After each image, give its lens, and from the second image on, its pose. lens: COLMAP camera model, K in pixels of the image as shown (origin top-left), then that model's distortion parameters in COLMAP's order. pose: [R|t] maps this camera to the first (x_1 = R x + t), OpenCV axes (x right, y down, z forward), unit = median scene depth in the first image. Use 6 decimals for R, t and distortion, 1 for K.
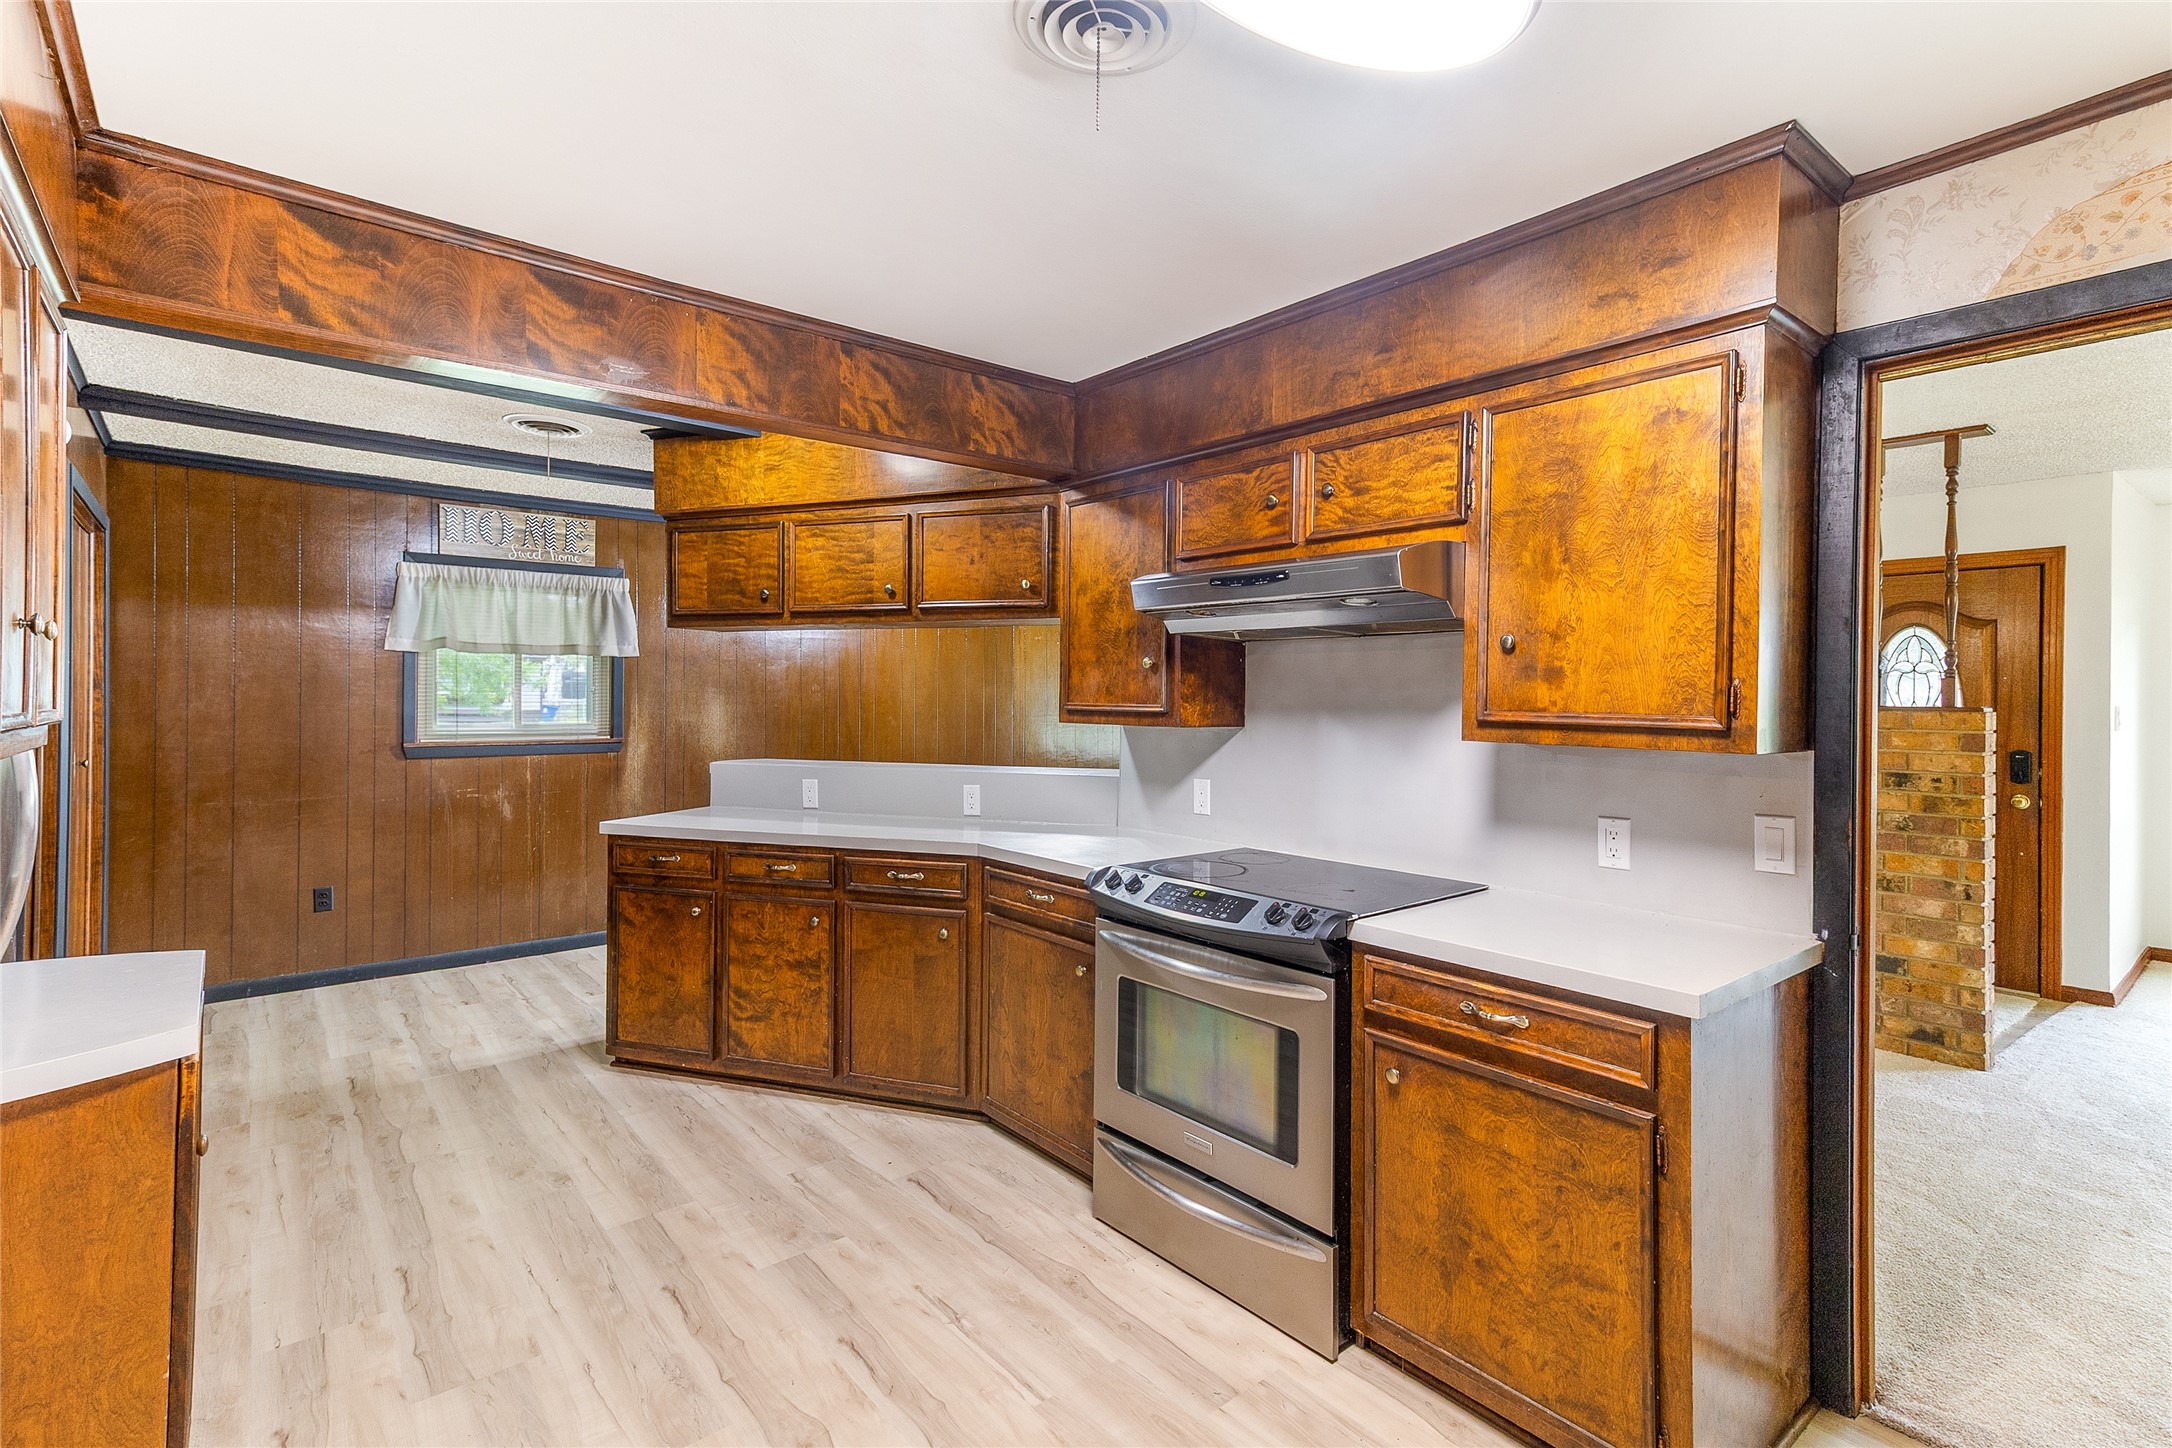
lens RADIAL K [[1004.6, 0, 1082.8], [0, 1004.6, 692.1], [0, 0, 1]] dist [0.019041, -0.000021]
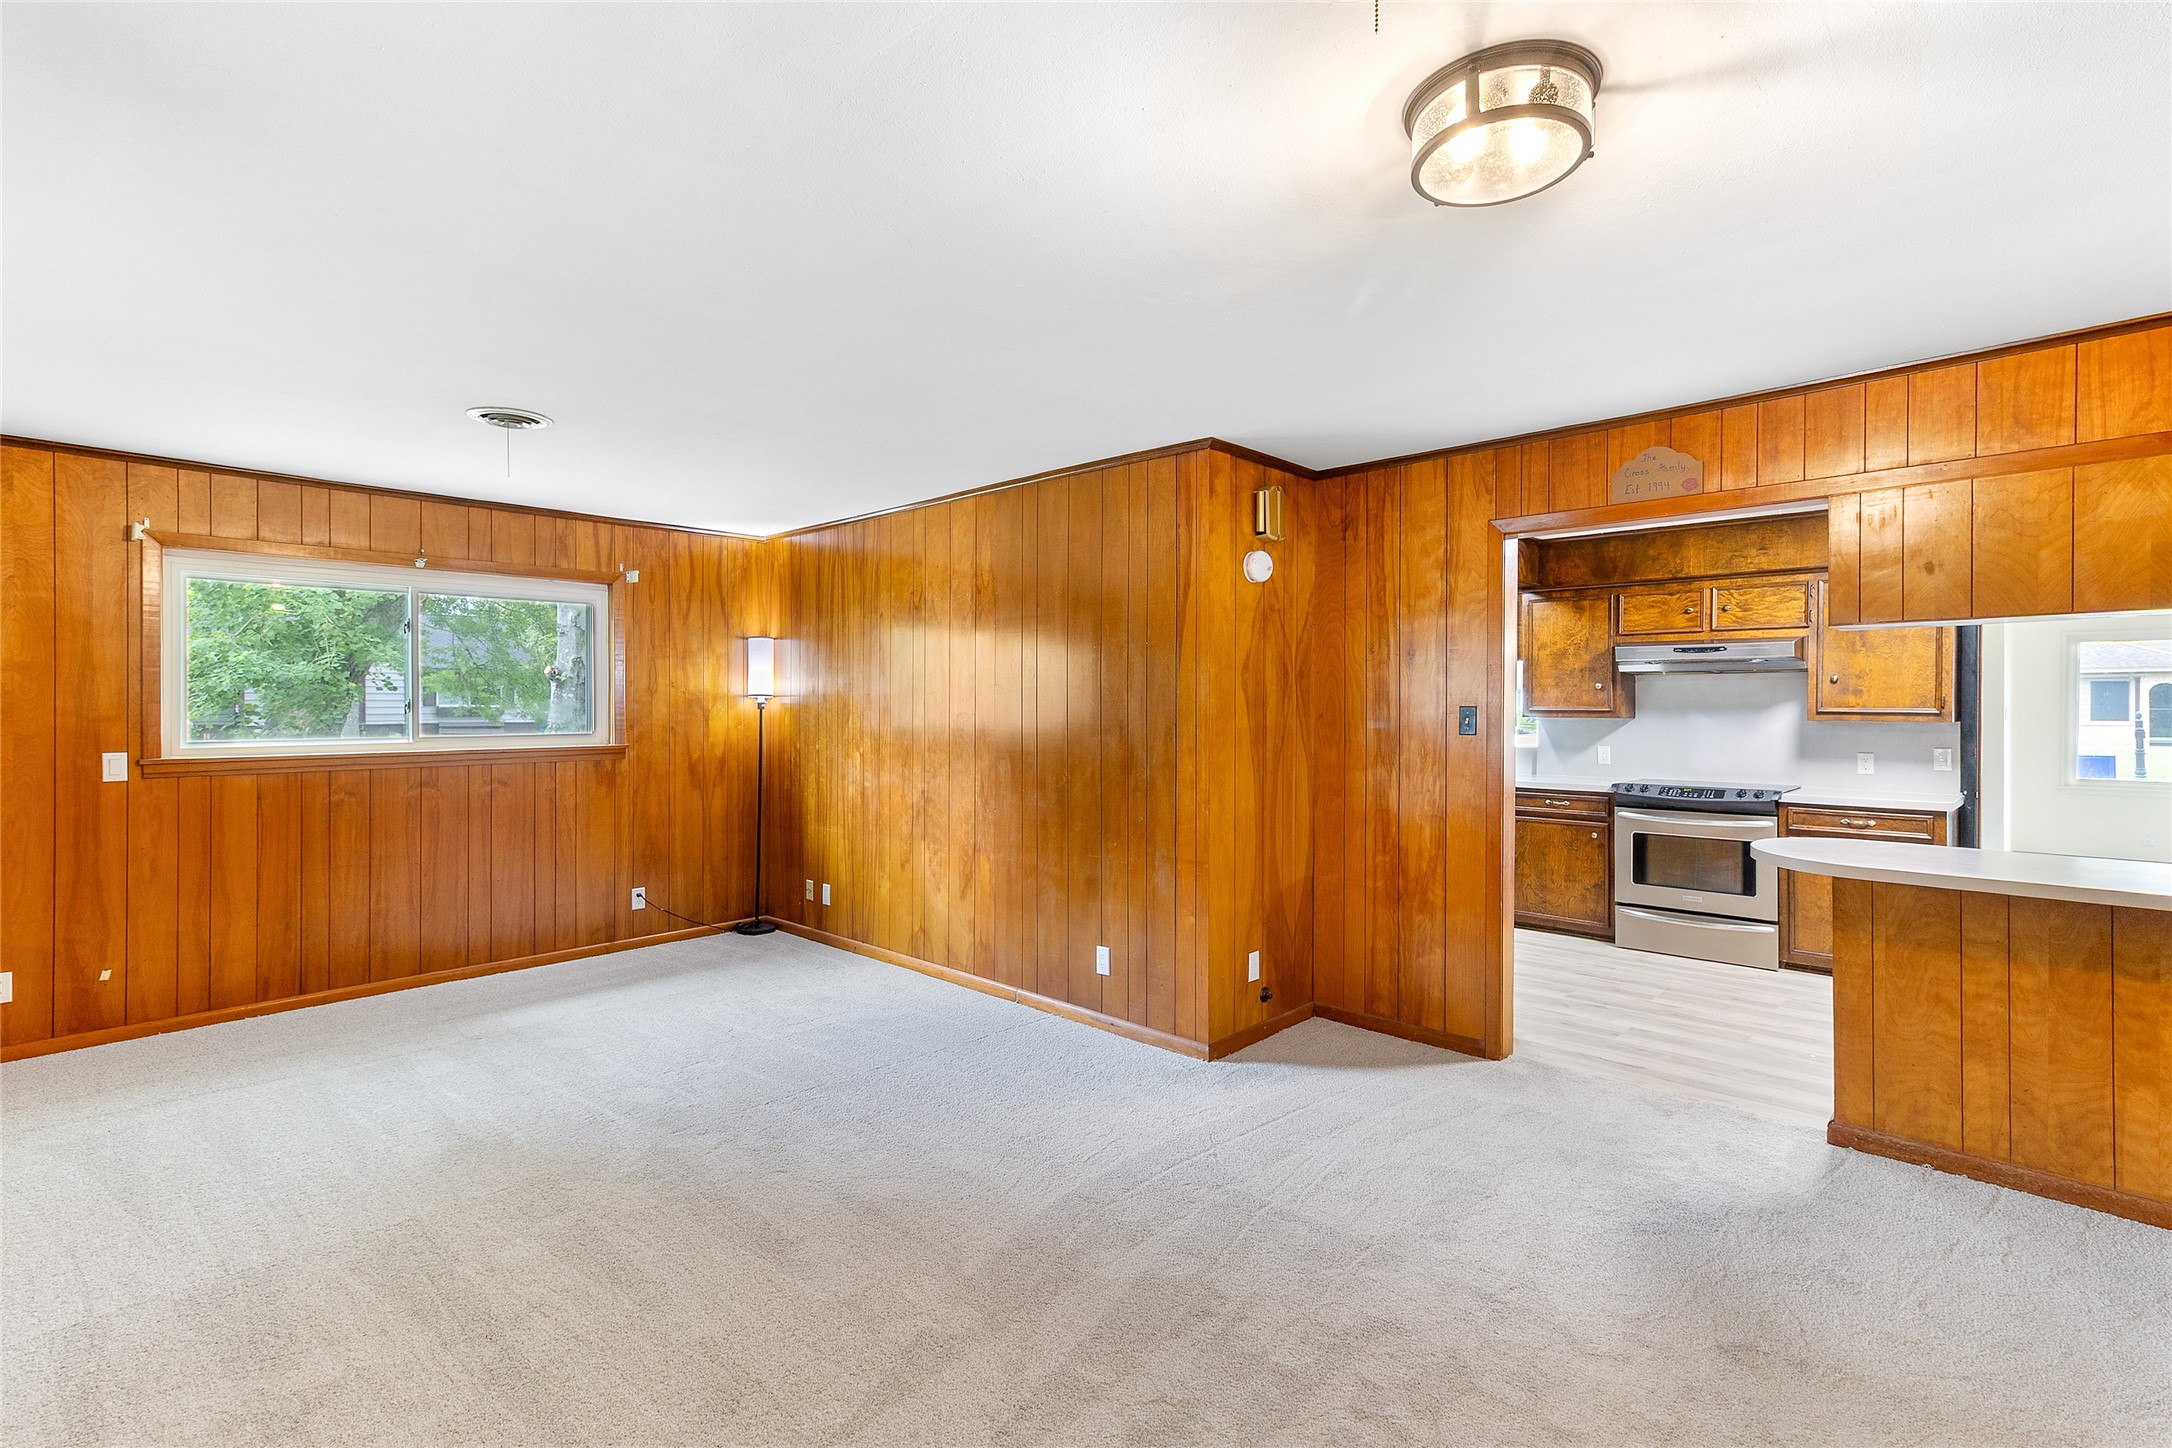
lens RADIAL K [[994.5, 0, 1090.7], [0, 994.5, 705.3], [0, 0, 1]] dist [0.019137, -0.000193]
pose [[0.993743, -0.005185, 0.111572, -1.491729], [0.004966, 0.999985, 0.002239, -0.000341], [-0.111582, -0.001671, 0.993754, -1.098600]]
